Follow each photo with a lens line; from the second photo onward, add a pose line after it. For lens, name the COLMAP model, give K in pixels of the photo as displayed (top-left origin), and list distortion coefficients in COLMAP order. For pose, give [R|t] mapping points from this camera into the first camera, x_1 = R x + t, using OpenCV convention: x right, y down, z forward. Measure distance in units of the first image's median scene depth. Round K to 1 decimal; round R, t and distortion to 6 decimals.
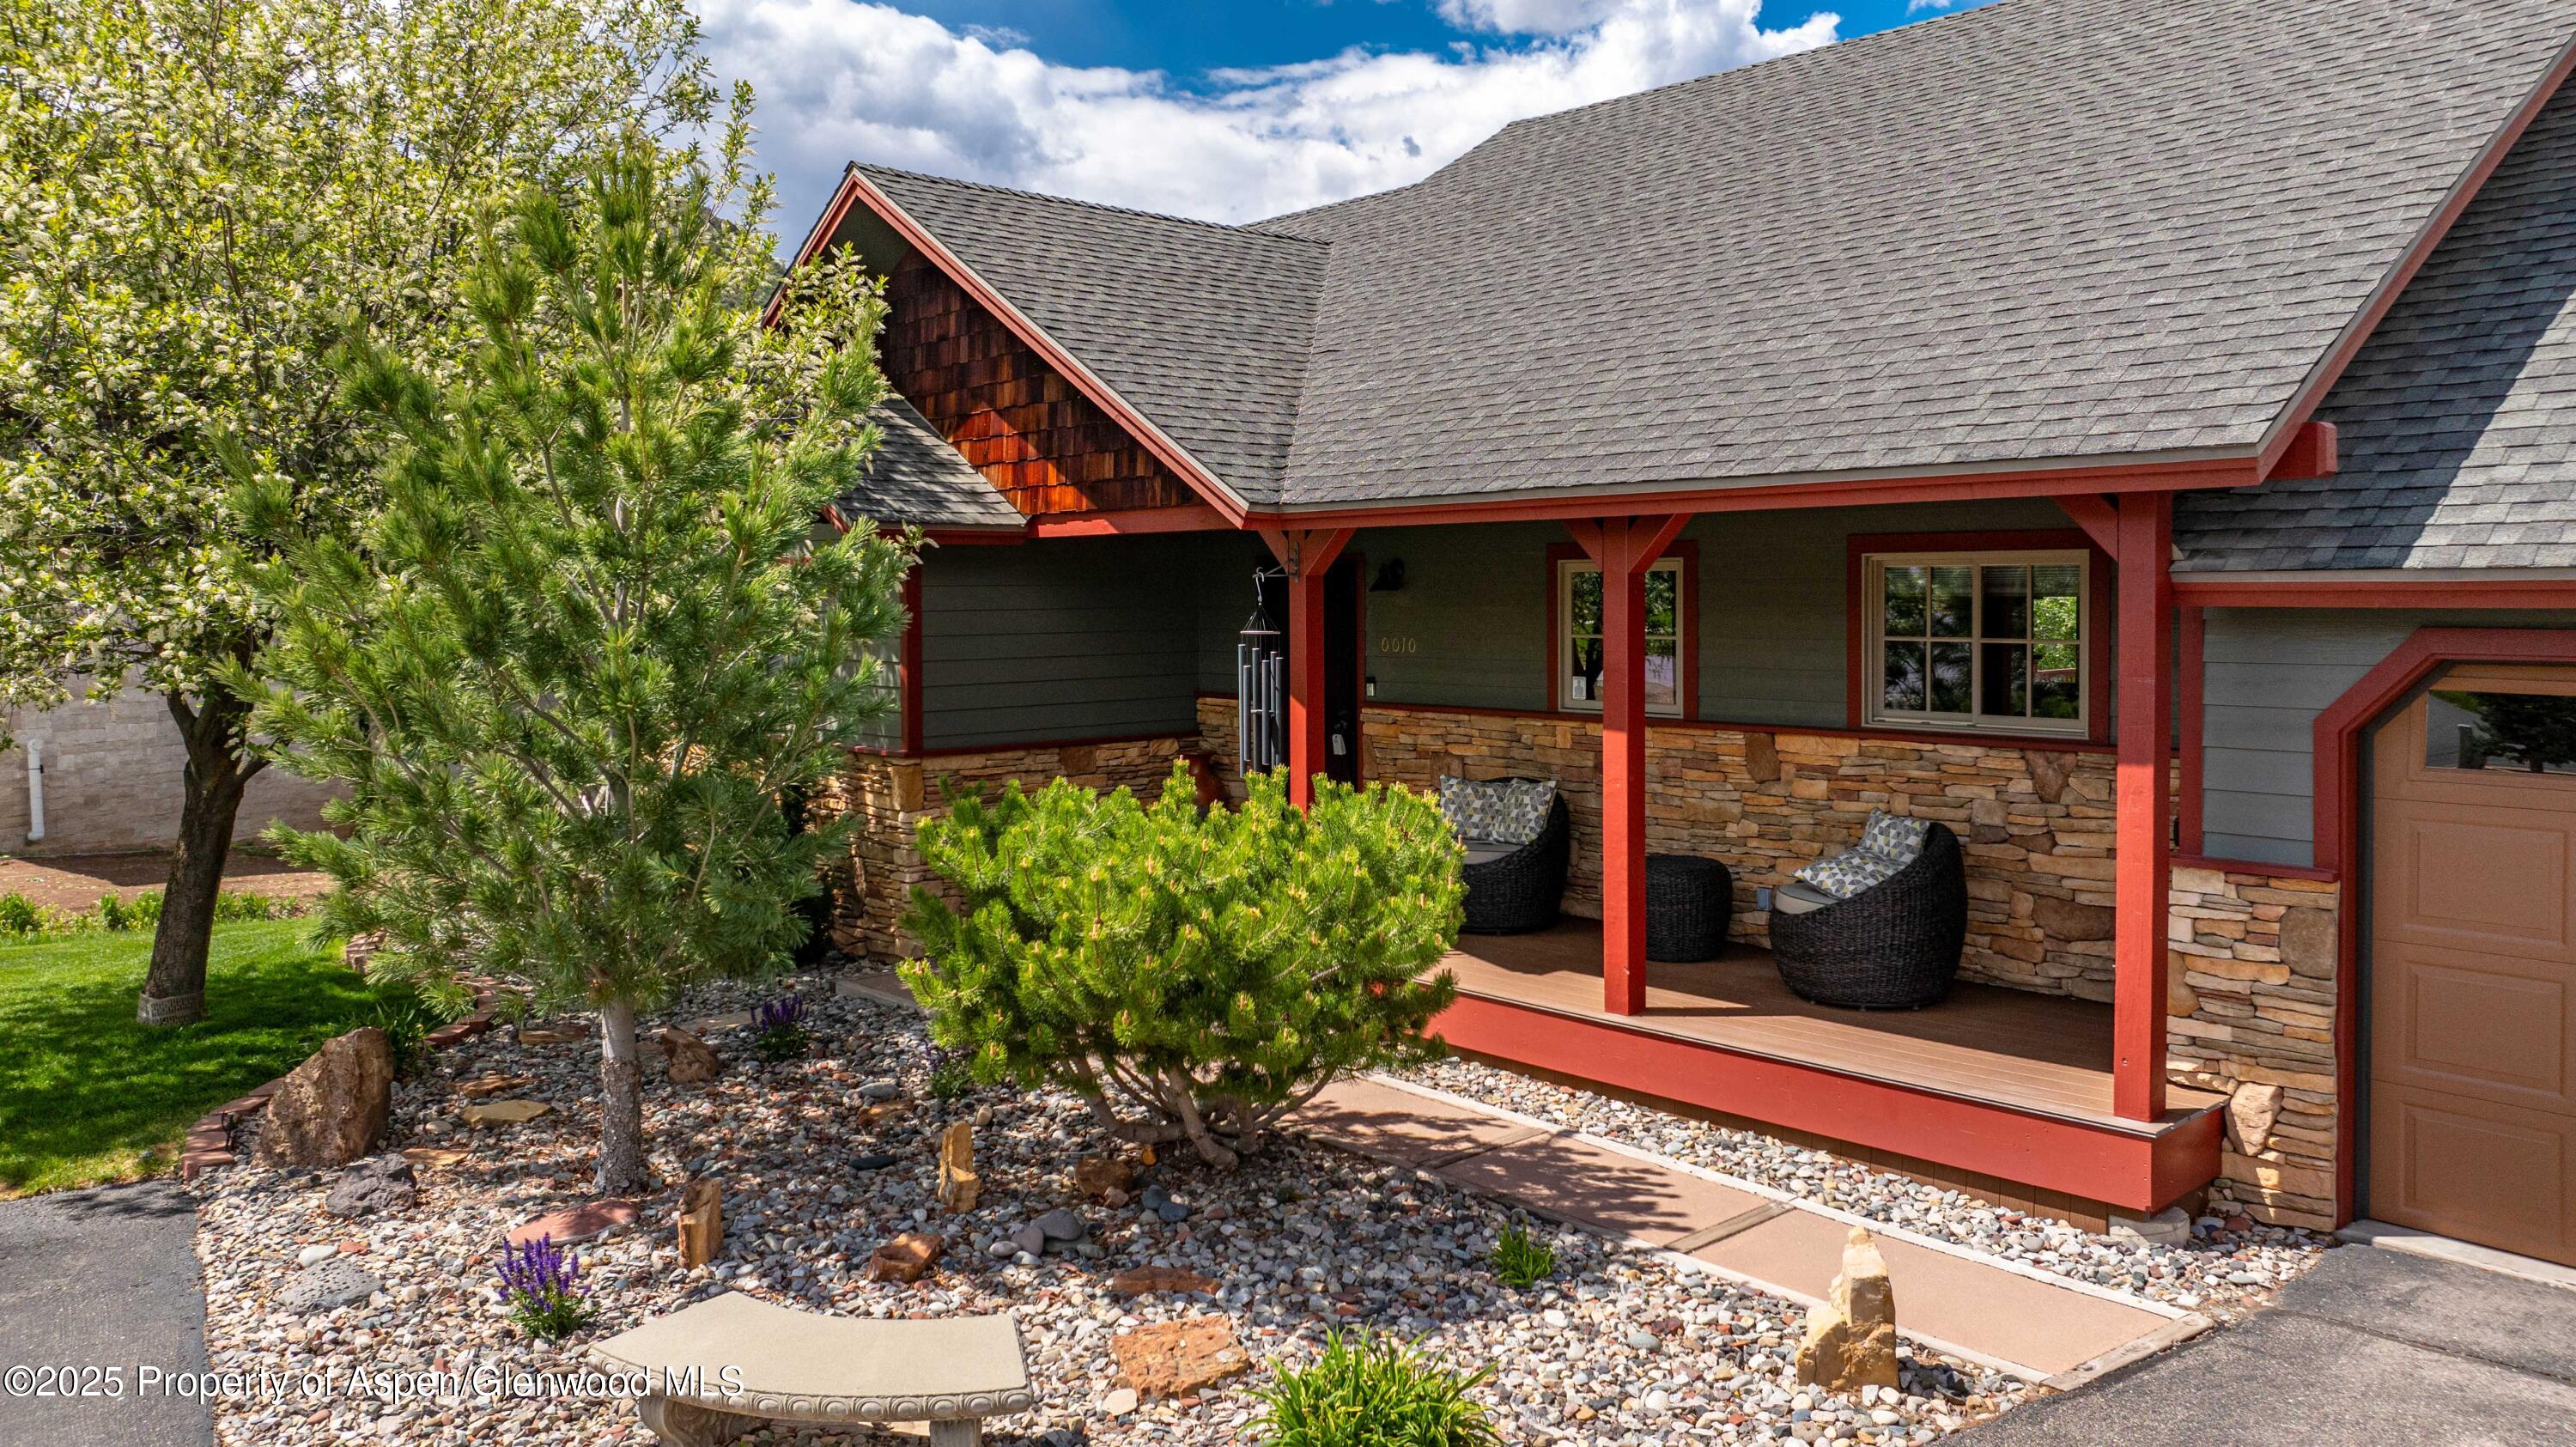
lens RADIAL K [[1841.2, 0, 1300.3], [0, 1841.2, 640.0], [0, 0, 1]] dist [-0.029861, 0.025800]
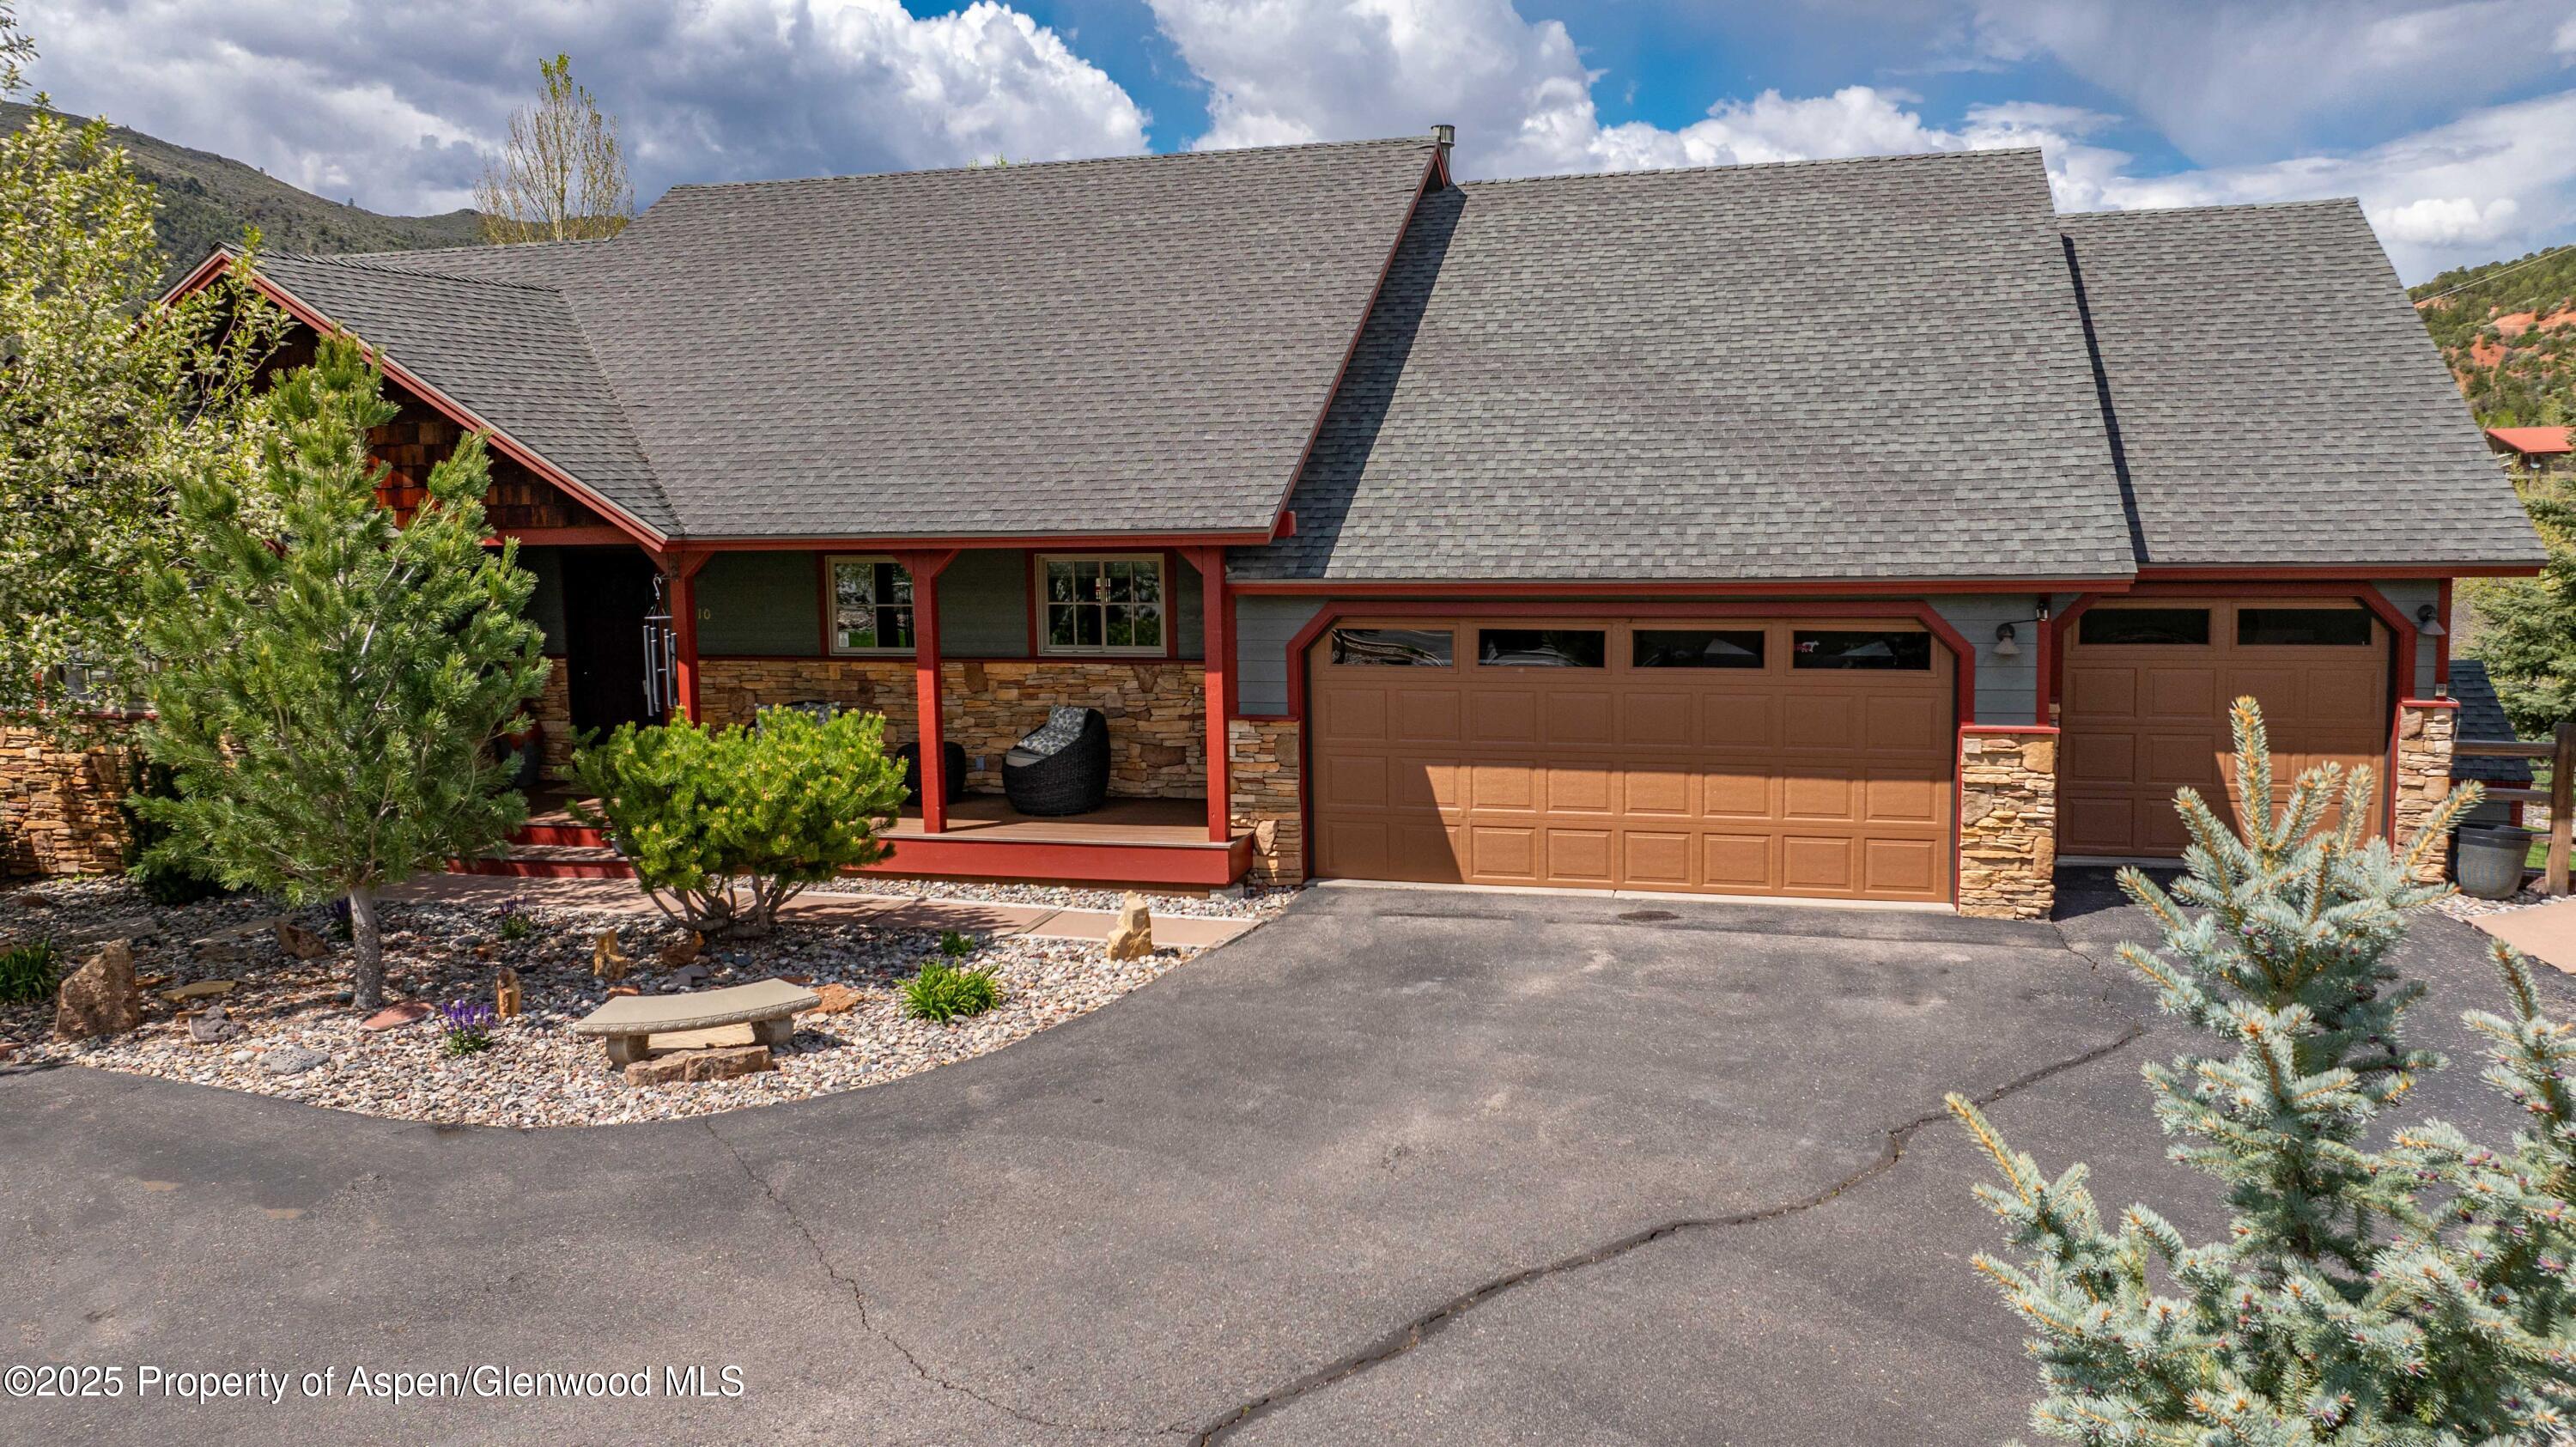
lens RADIAL K [[1841.2, 0, 1300.3], [0, 1841.2, 640.0], [0, 0, 1]] dist [-0.029861, 0.025800]
pose [[0.842173, -0.058859, 0.535985, -0.547957], [0.029697, 0.997579, 0.062886, -0.091808], [-0.538388, -0.037043, 0.841882, -0.766069]]
